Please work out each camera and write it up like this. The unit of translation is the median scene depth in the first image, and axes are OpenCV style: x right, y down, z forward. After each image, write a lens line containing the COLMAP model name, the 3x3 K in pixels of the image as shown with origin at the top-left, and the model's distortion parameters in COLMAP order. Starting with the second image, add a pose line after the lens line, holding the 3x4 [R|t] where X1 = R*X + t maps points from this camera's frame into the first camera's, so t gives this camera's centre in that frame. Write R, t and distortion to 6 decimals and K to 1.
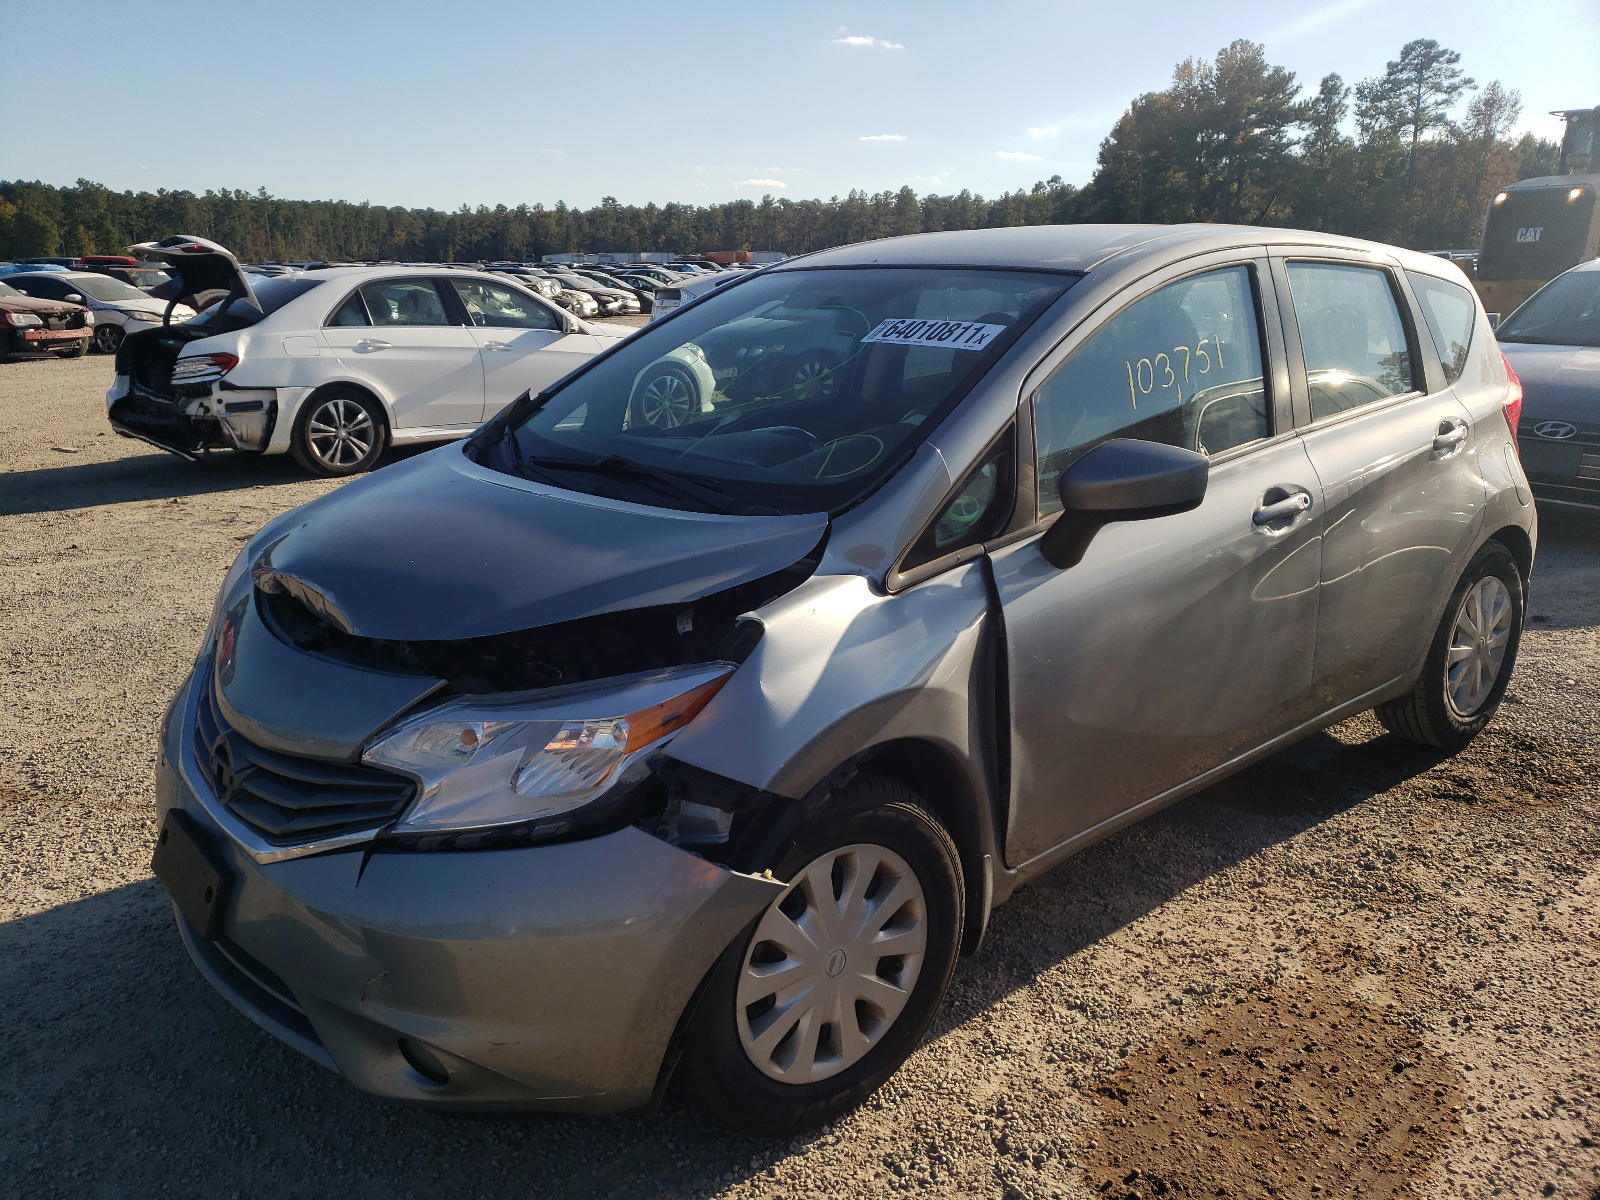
lens RADIAL K [[1126.0, 0, 800.0], [0, 1126.0, 600.0], [0, 0, 1]] dist [-0.017673, 0.041611]
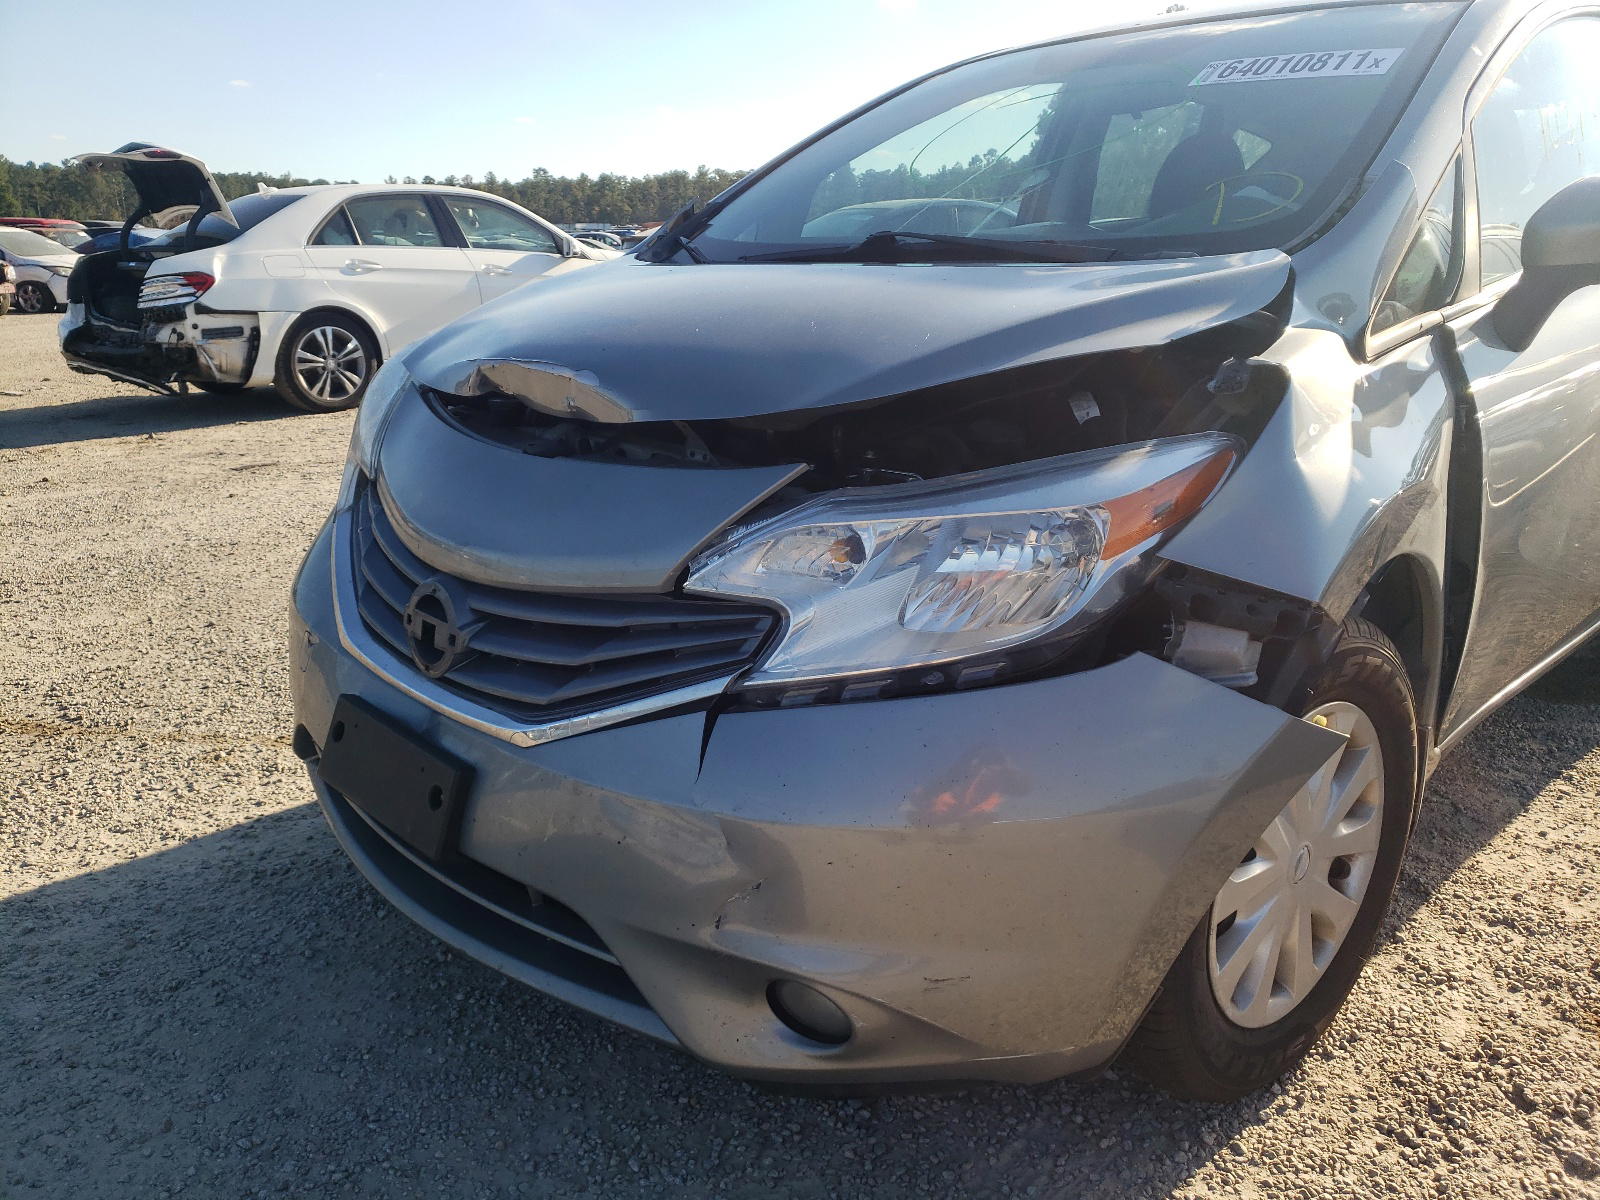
lens RADIAL K [[1126.0, 0, 800.0], [0, 1126.0, 600.0], [0, 0, 1]] dist [-0.017673, 0.041611]
pose [[0.998389, -0.024178, 0.051323, -0.169160], [0.023075, 0.999492, 0.021970, 0.065377], [-0.051828, -0.020751, 0.998440, 0.146819]]
